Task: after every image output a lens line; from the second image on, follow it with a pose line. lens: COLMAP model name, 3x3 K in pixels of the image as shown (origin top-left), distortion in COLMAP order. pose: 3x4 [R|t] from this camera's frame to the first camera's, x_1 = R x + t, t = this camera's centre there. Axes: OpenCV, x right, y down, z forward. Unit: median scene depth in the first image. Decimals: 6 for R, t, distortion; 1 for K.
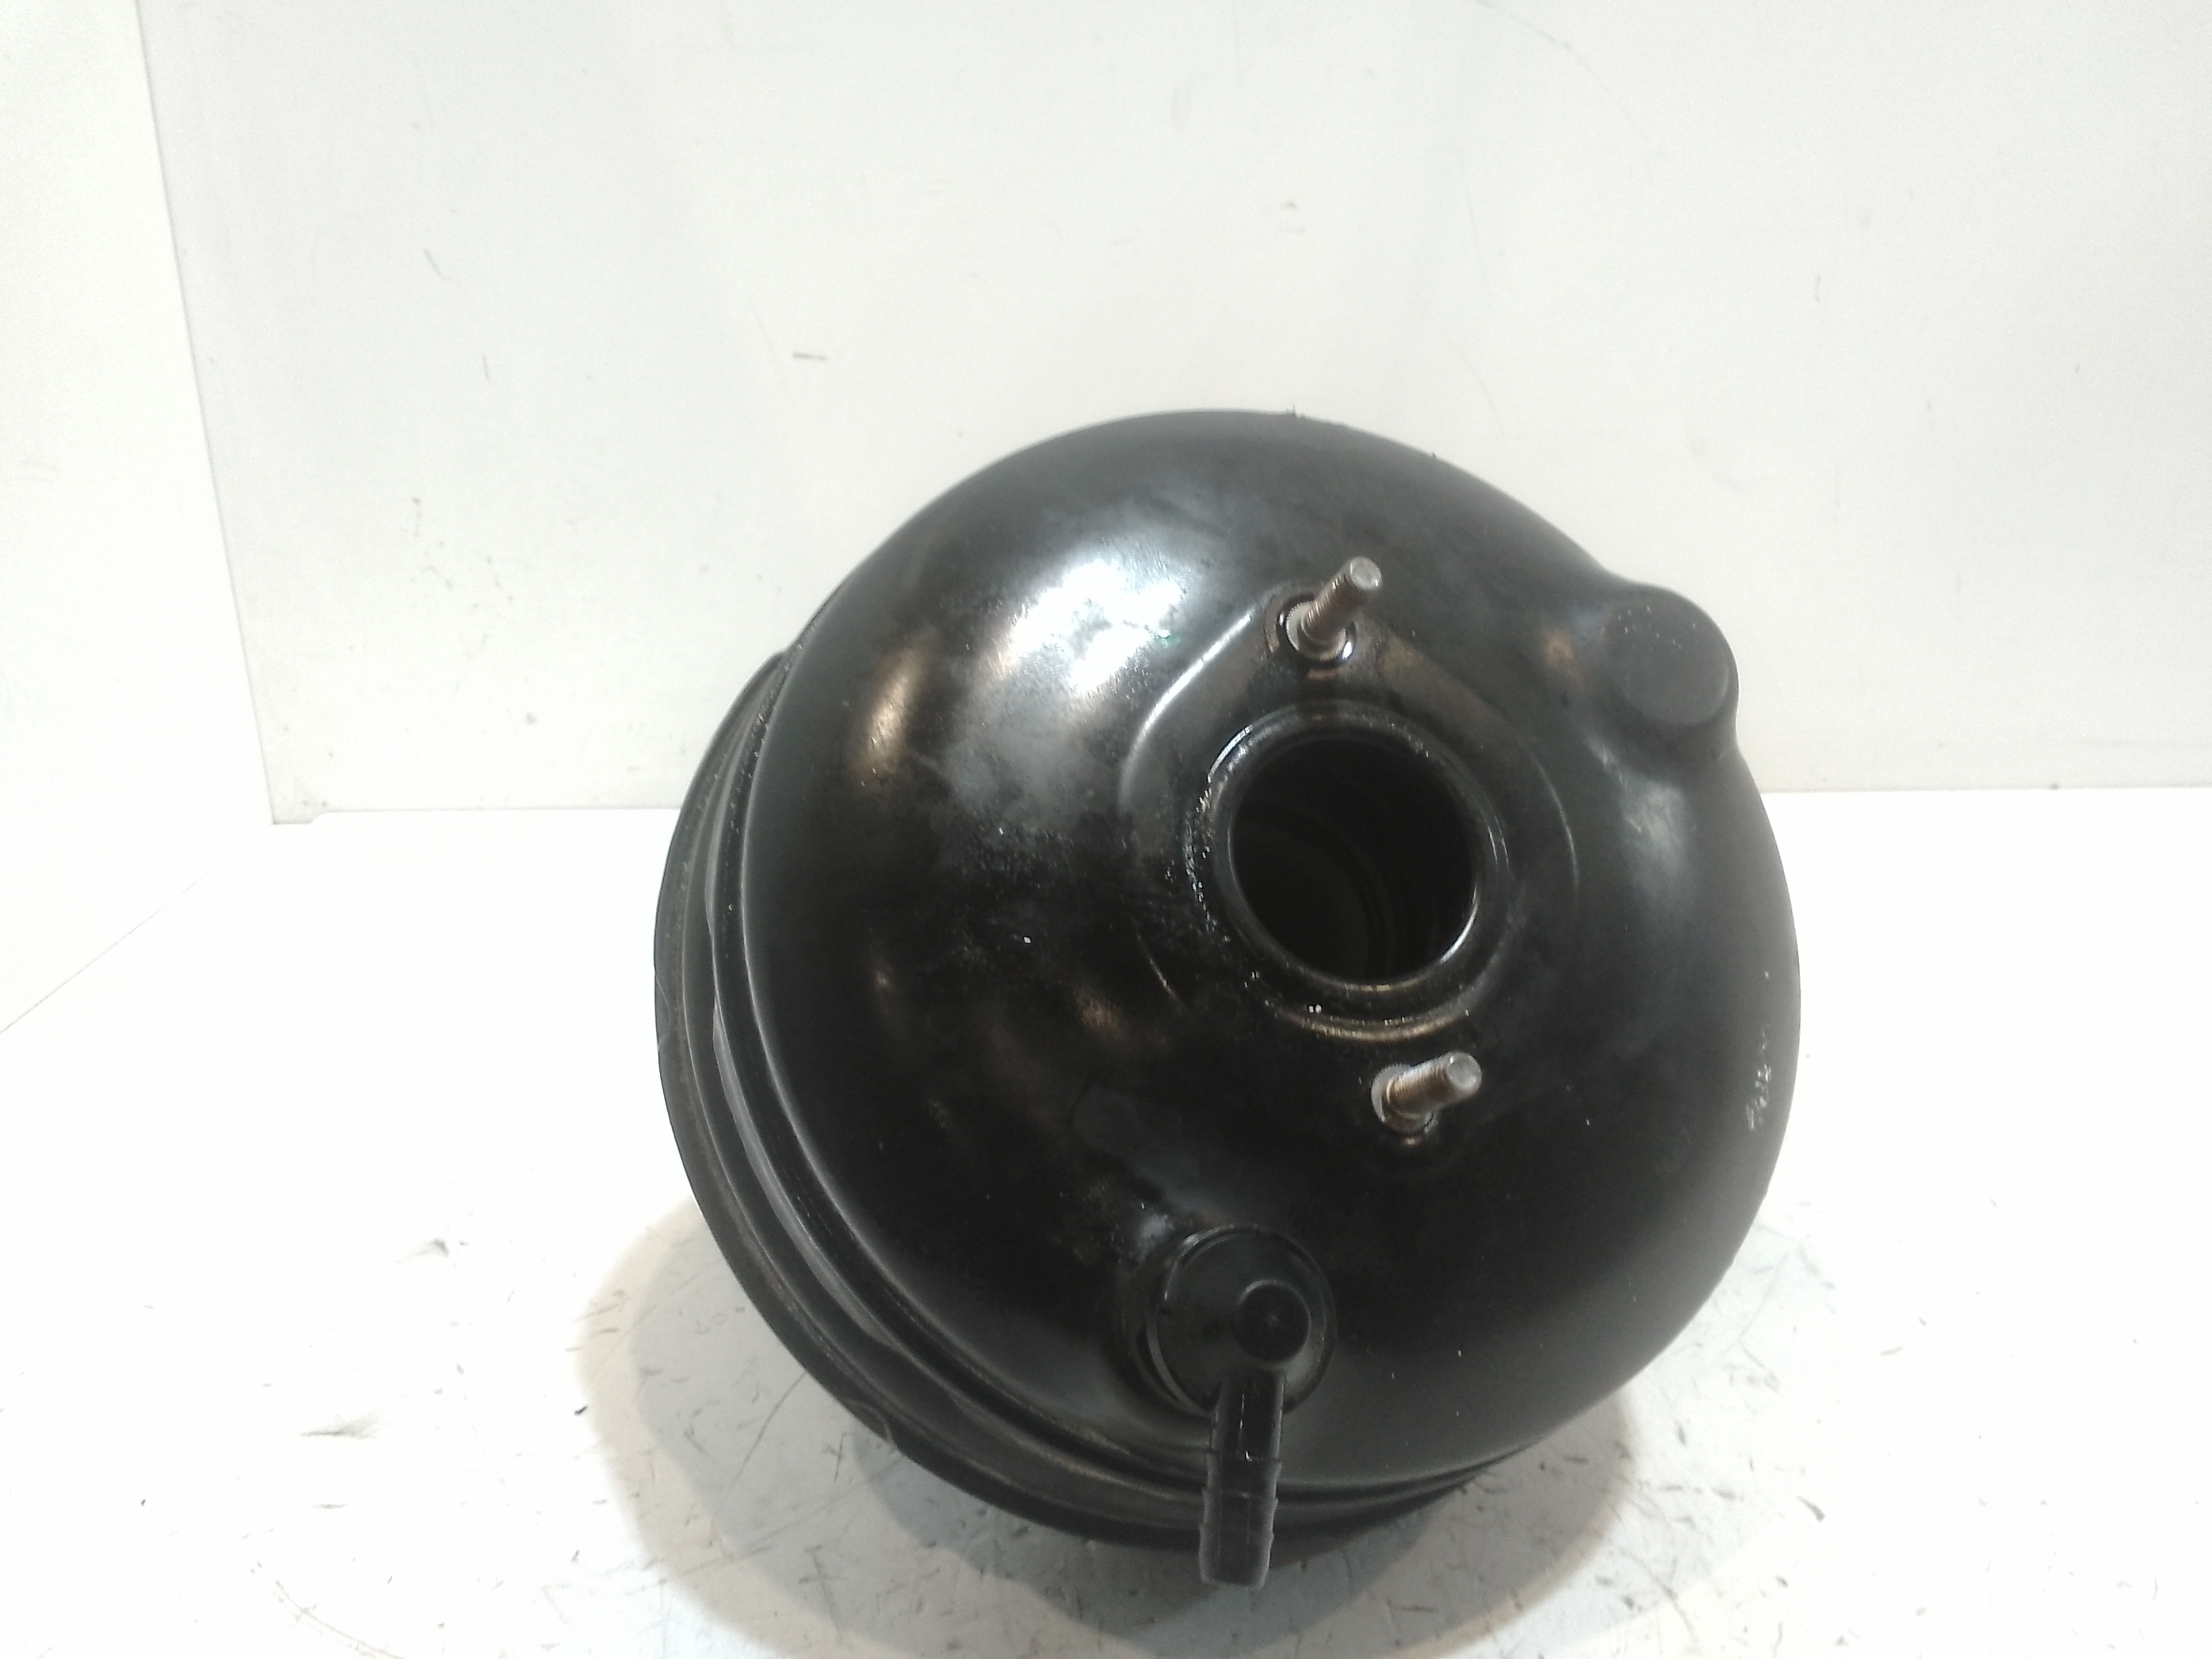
lens RADIAL K [[1750.1, 0, 1106.0], [0, 1750.1, 829.5], [0, 0, 1]] dist [0.056293, -0.094430]
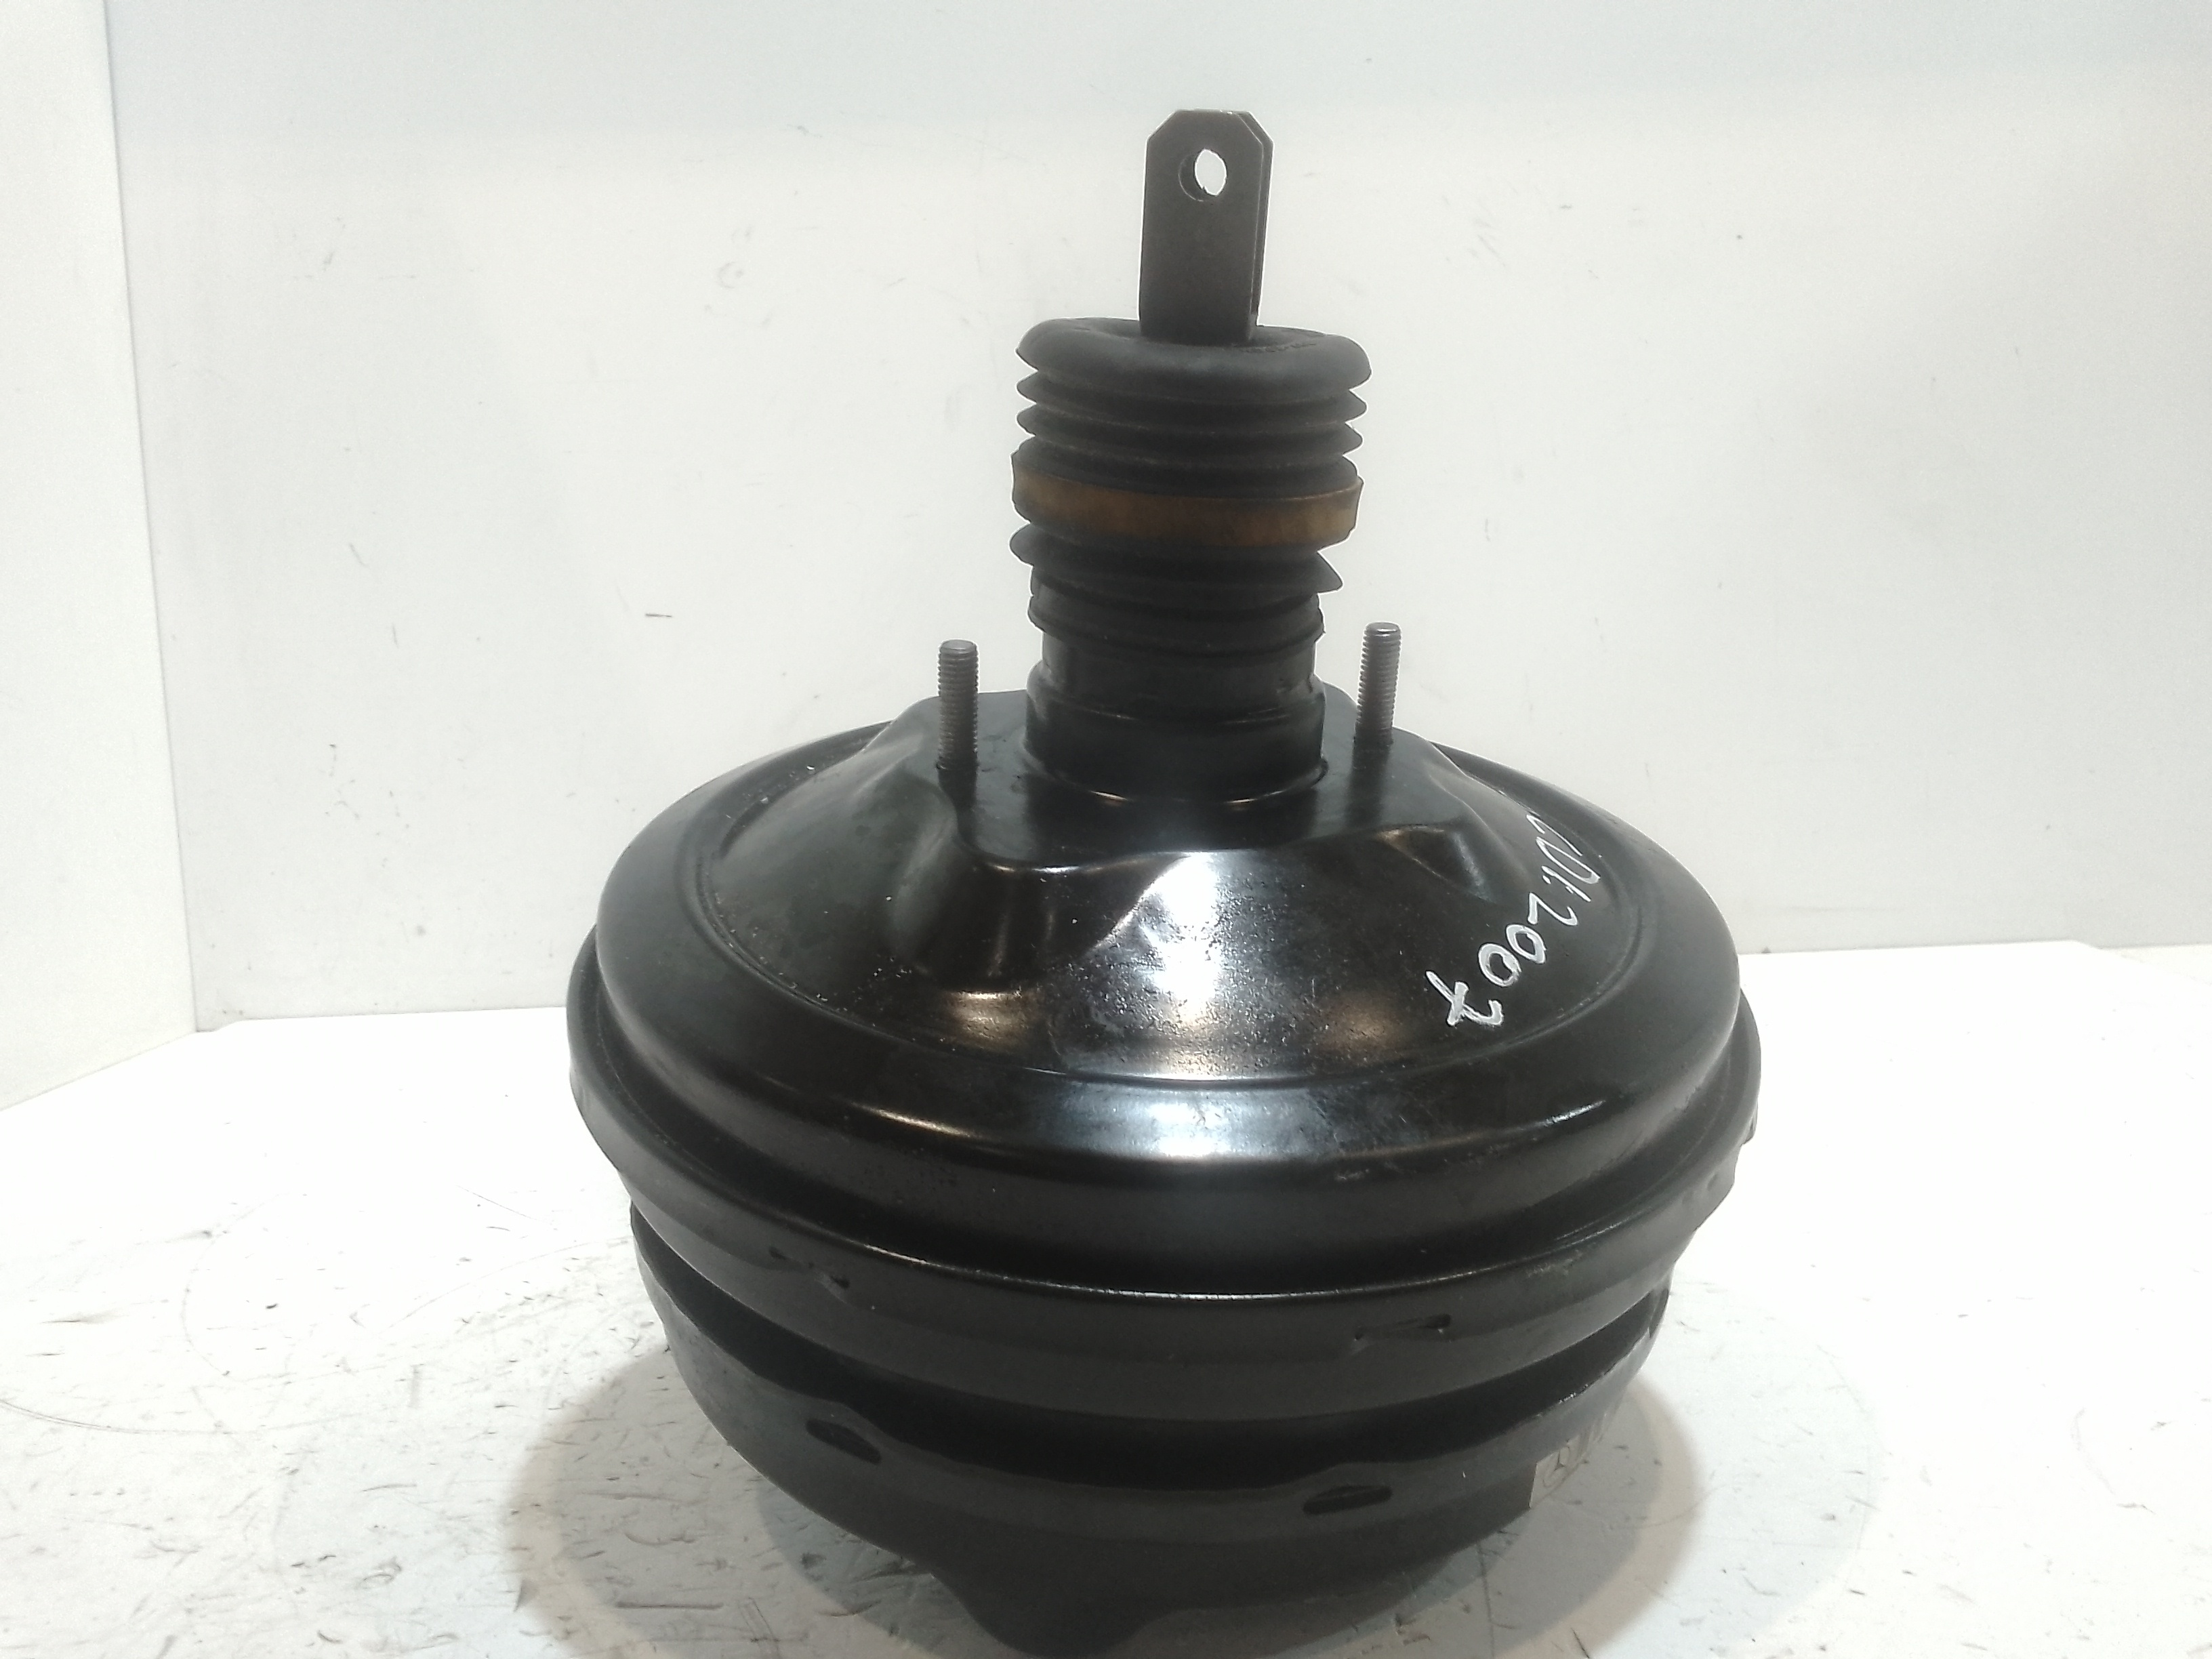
lens RADIAL K [[1739.2, 0, 1097.8], [0, 1739.2, 828.2], [0, 0, 1]] dist [0.066436, -0.114642]
pose [[0.998629, -0.034039, -0.039768, 0.176394], [0.023613, 0.970947, -0.238126, 0.166907], [0.046718, 0.236860, 0.970420, -0.120596]]
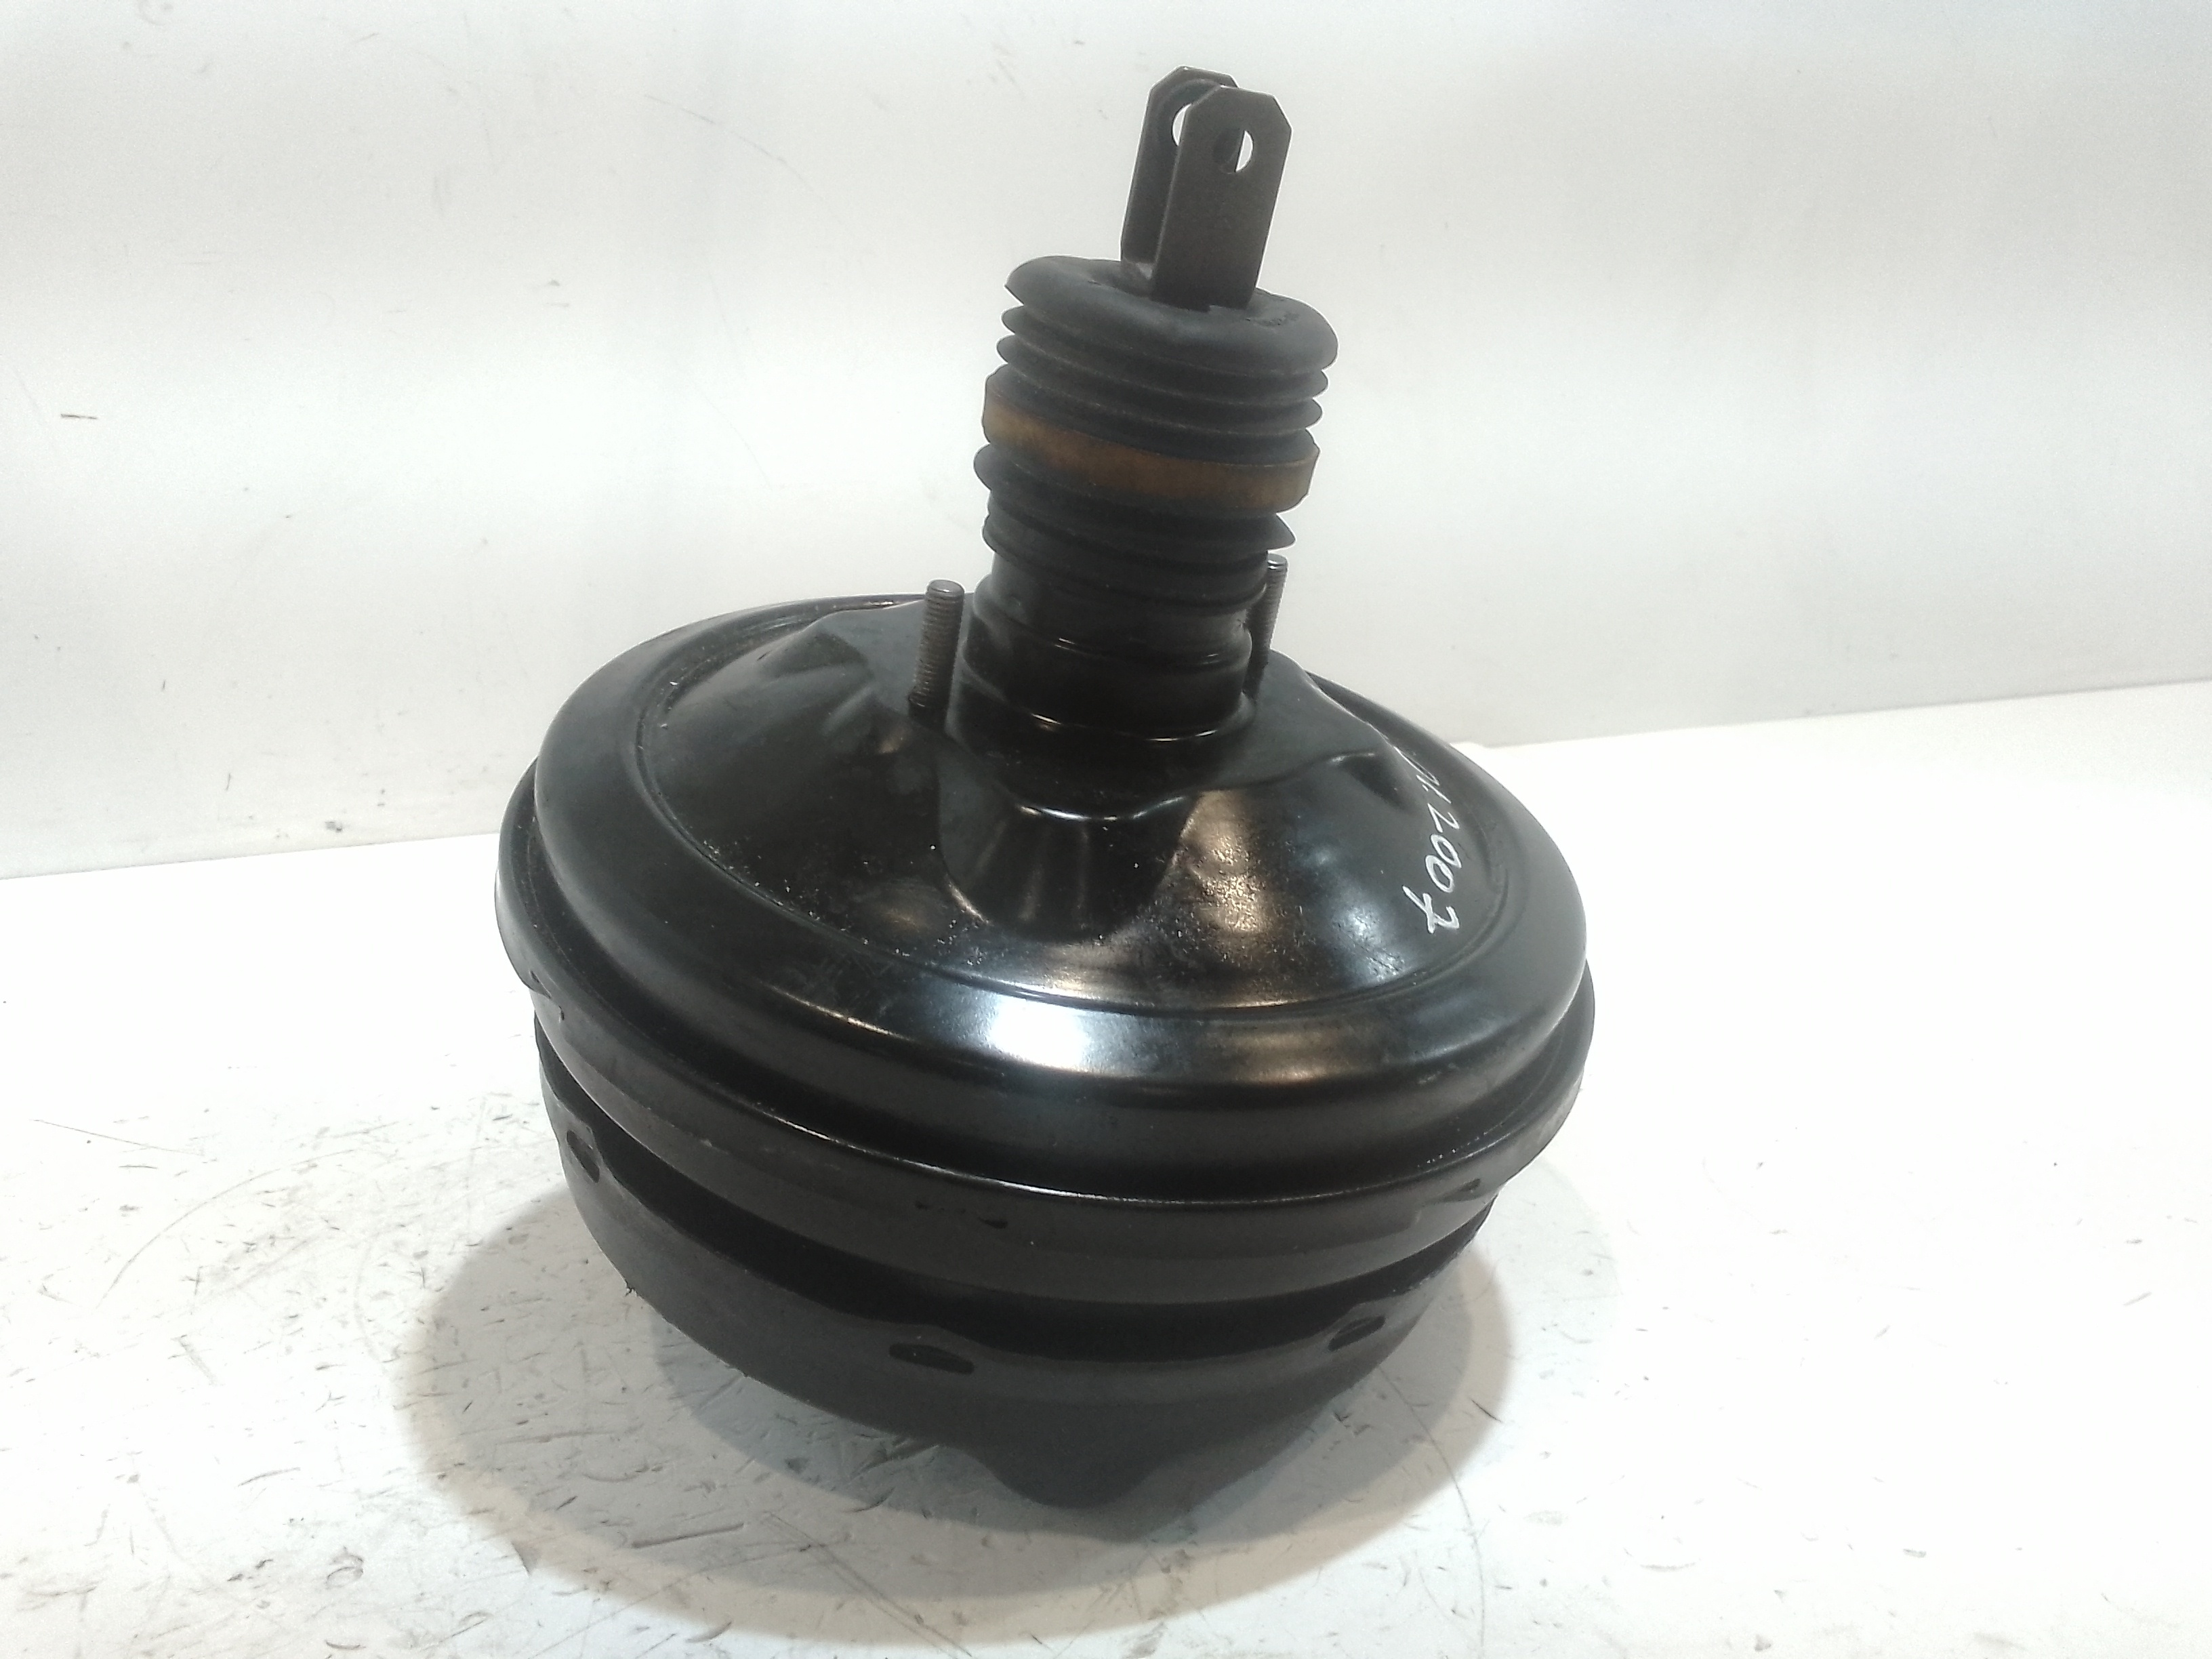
lens RADIAL K [[1750.1, 0, 1106.0], [0, 1750.1, 829.5], [0, 0, 1]] dist [0.056293, -0.094430]
pose [[0.931692, -0.084847, 0.353200, 0.005738], [0.119915, 0.989669, -0.078579, 0.119707], [-0.342884, 0.115565, 0.932242, -0.130332]]
